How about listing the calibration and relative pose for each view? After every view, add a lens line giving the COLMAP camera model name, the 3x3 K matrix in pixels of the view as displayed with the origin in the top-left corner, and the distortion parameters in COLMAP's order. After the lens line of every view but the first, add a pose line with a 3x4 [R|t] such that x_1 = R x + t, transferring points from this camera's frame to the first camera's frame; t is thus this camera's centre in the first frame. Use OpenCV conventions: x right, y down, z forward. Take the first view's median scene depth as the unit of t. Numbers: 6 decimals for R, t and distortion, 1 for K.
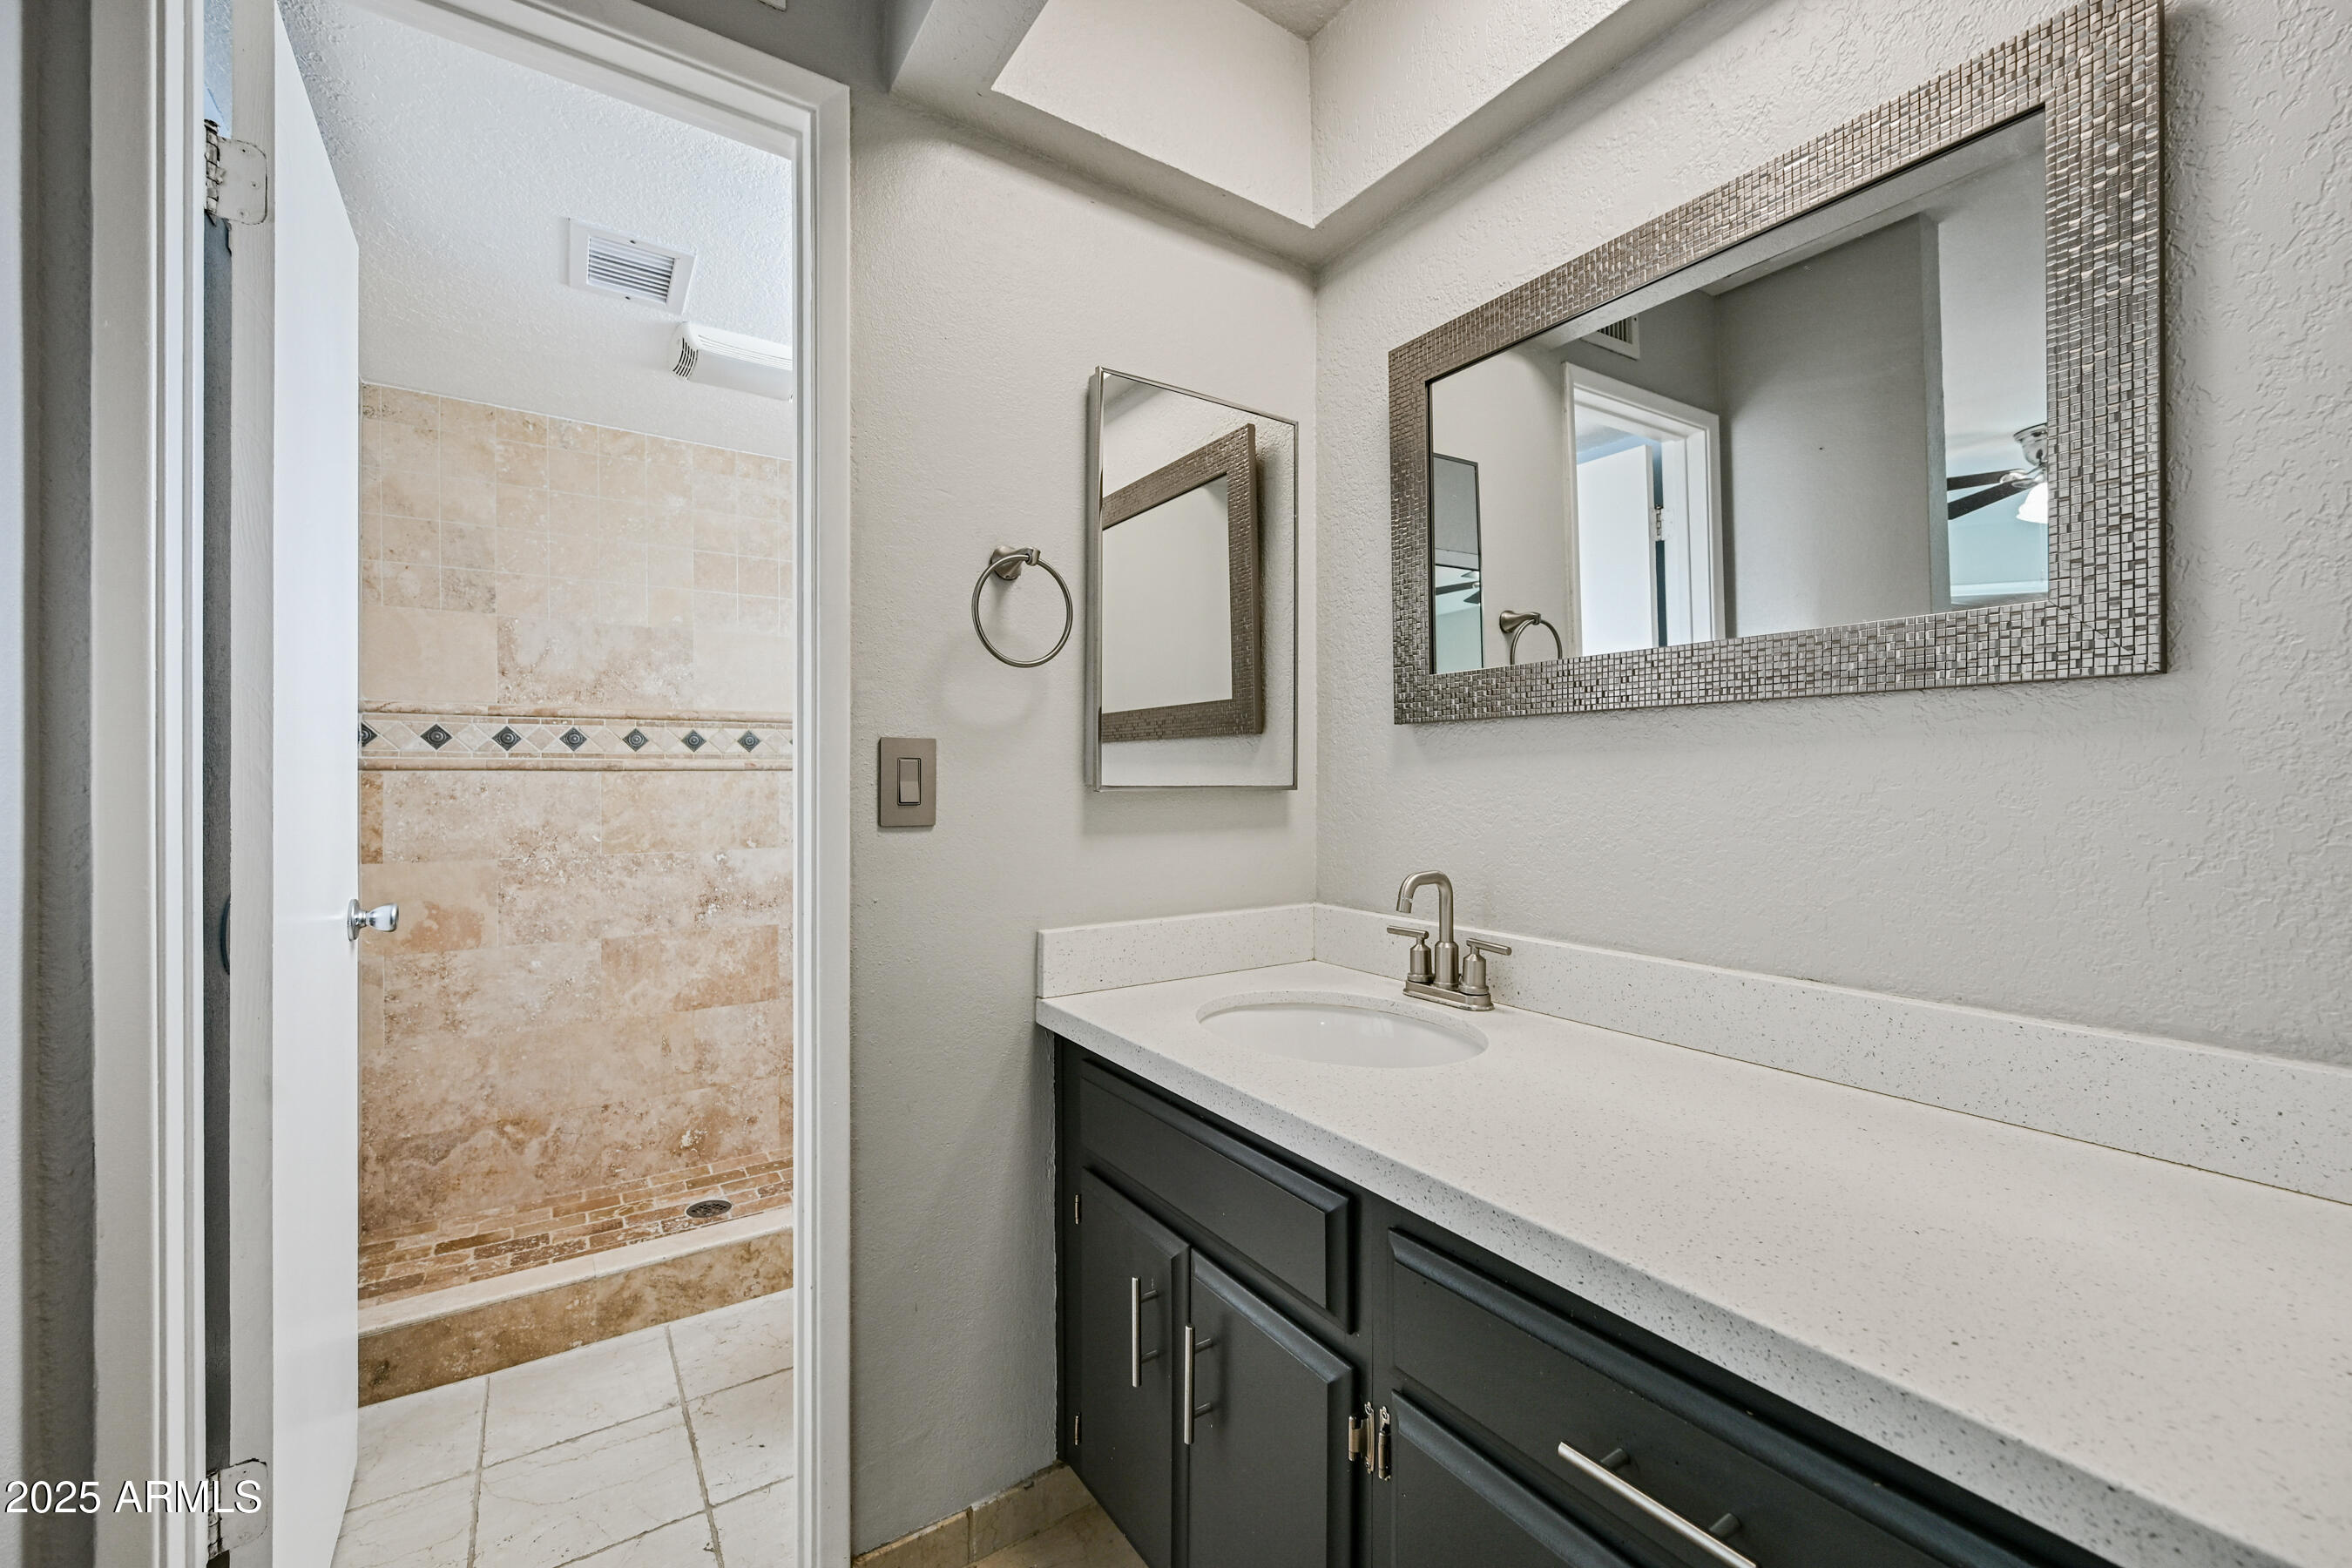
lens RADIAL K [[961.8, 0, 1179.2], [0, 961.8, 782.7], [0, 0, 1]] dist [0.002249, -0.001540]
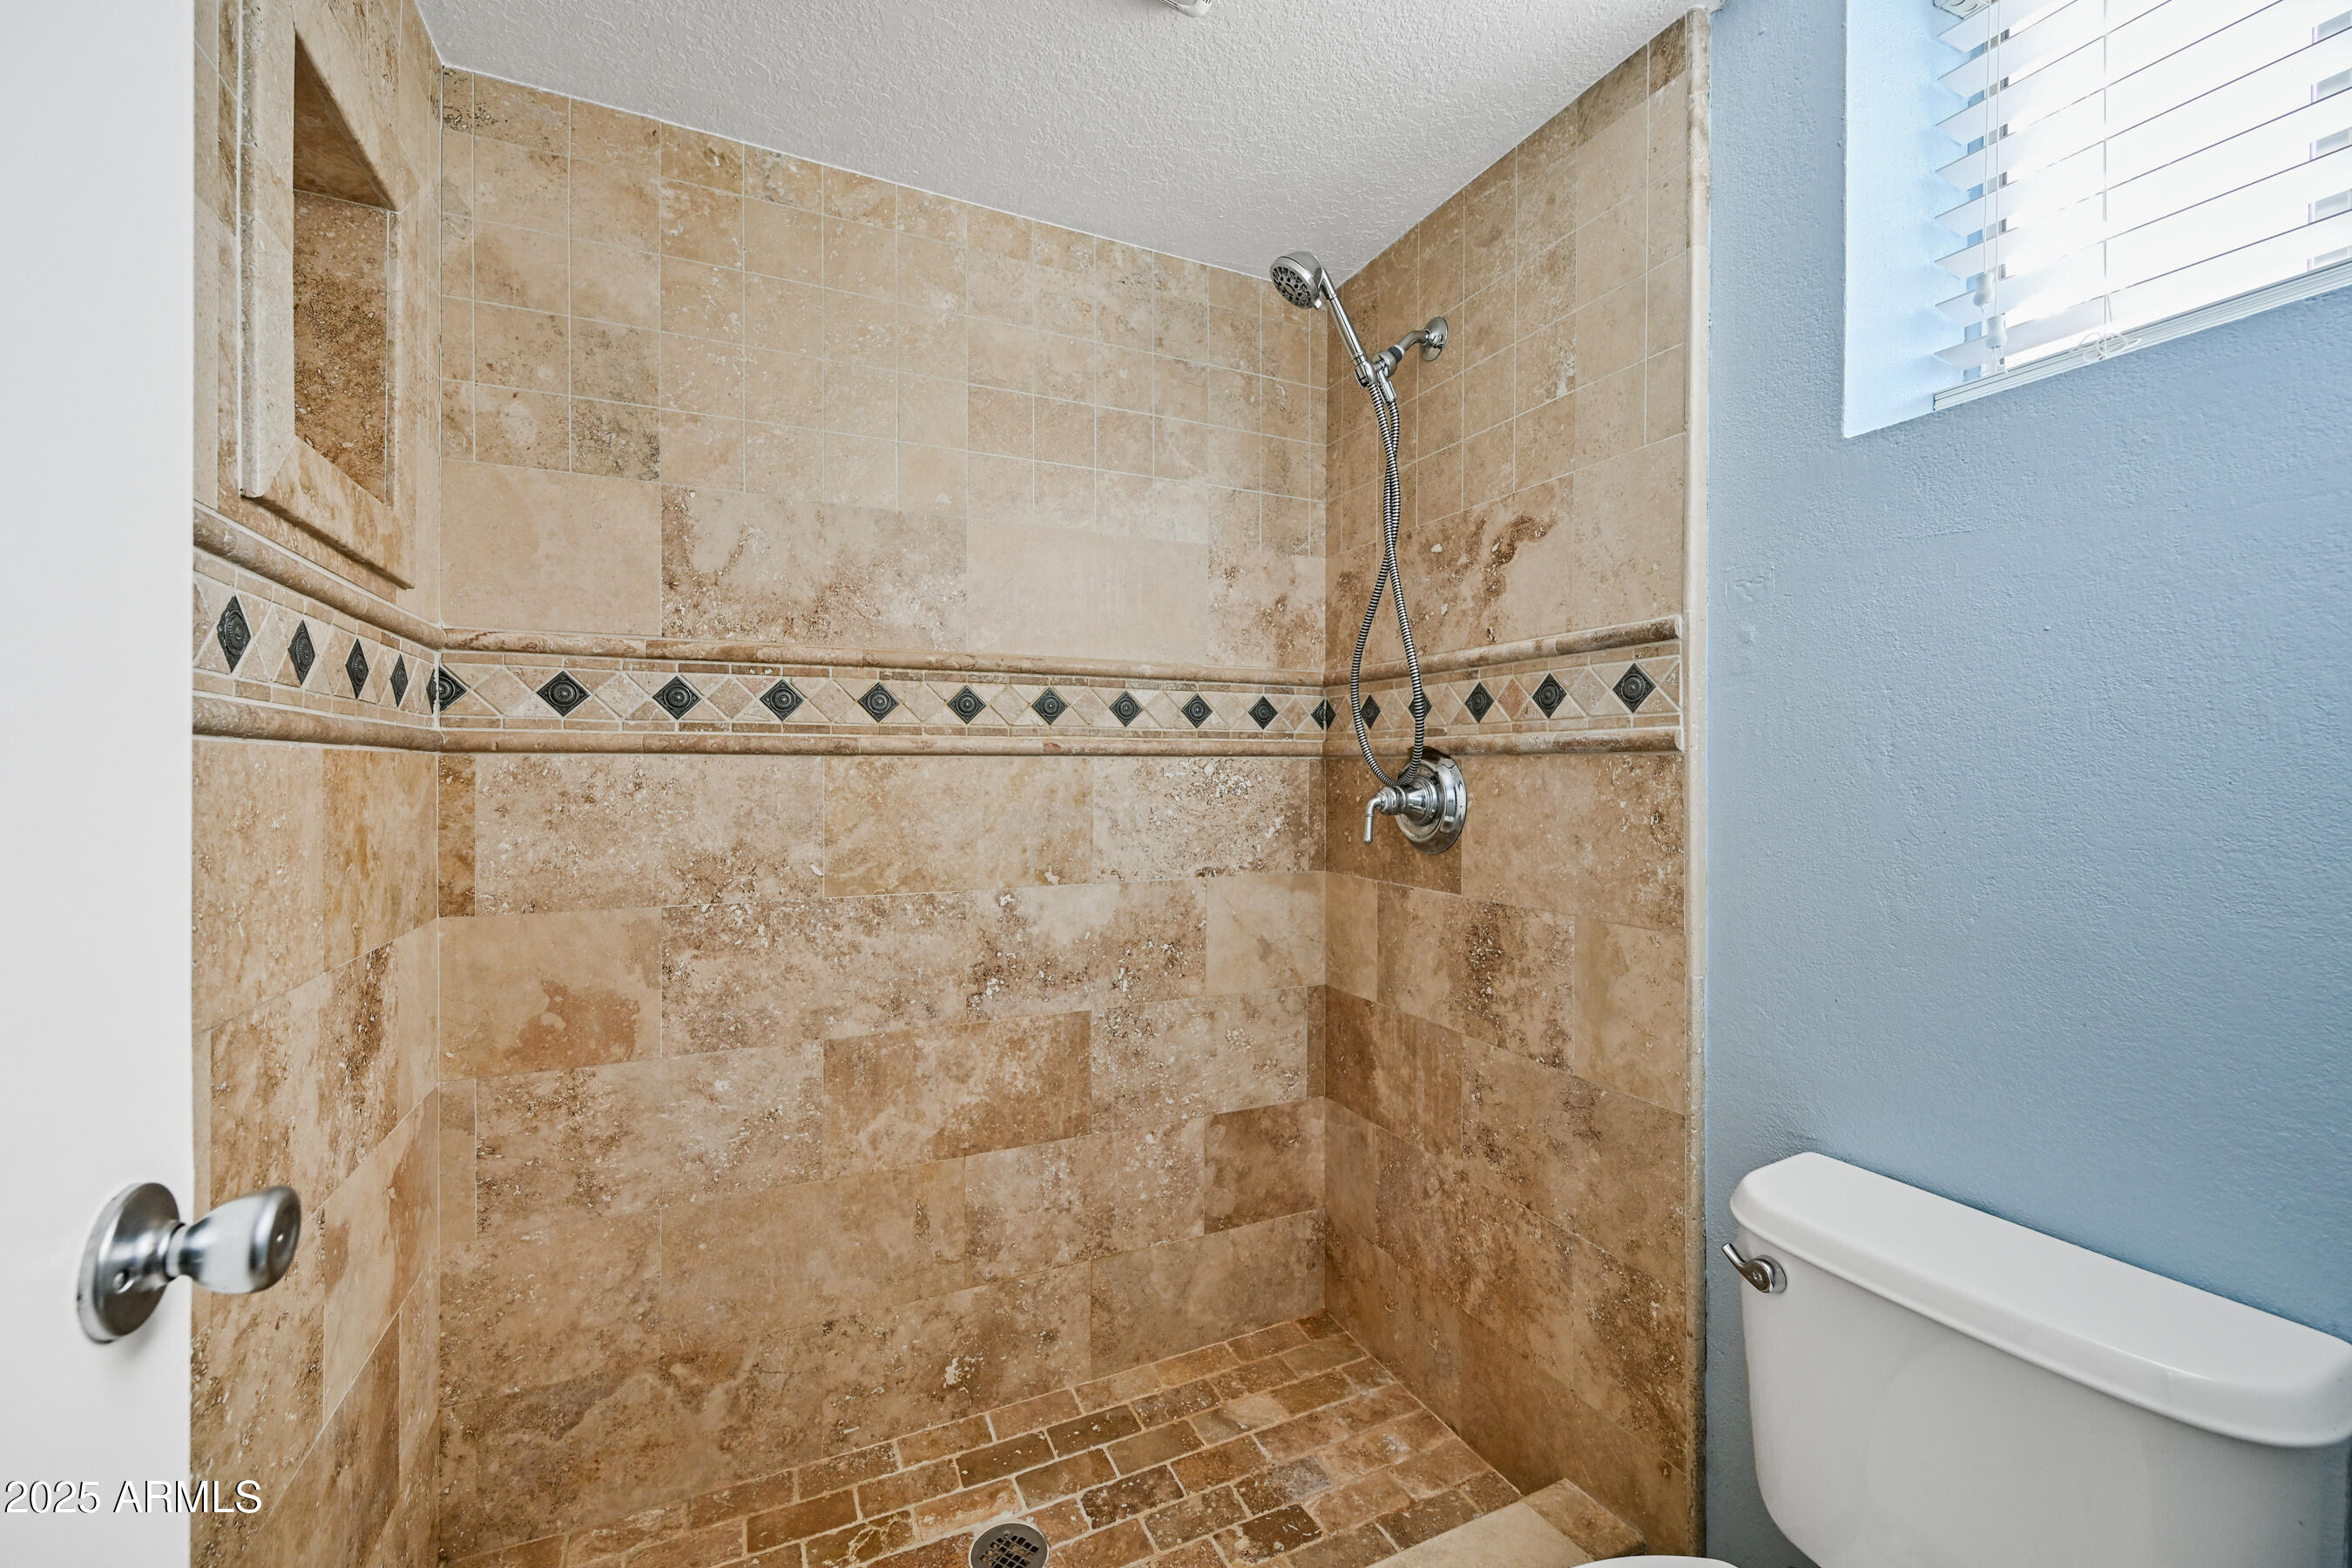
lens RADIAL K [[961.8, 0, 1177.5], [0, 961.8, 776.2], [0, 0, 1]] dist [0.002249, -0.001540]
pose [[0.988730, 0.004538, -0.149641, -0.304733], [-0.004306, 0.999989, 0.001873, -0.001335], [0.149648, -0.001208, 0.988739, 0.458991]]
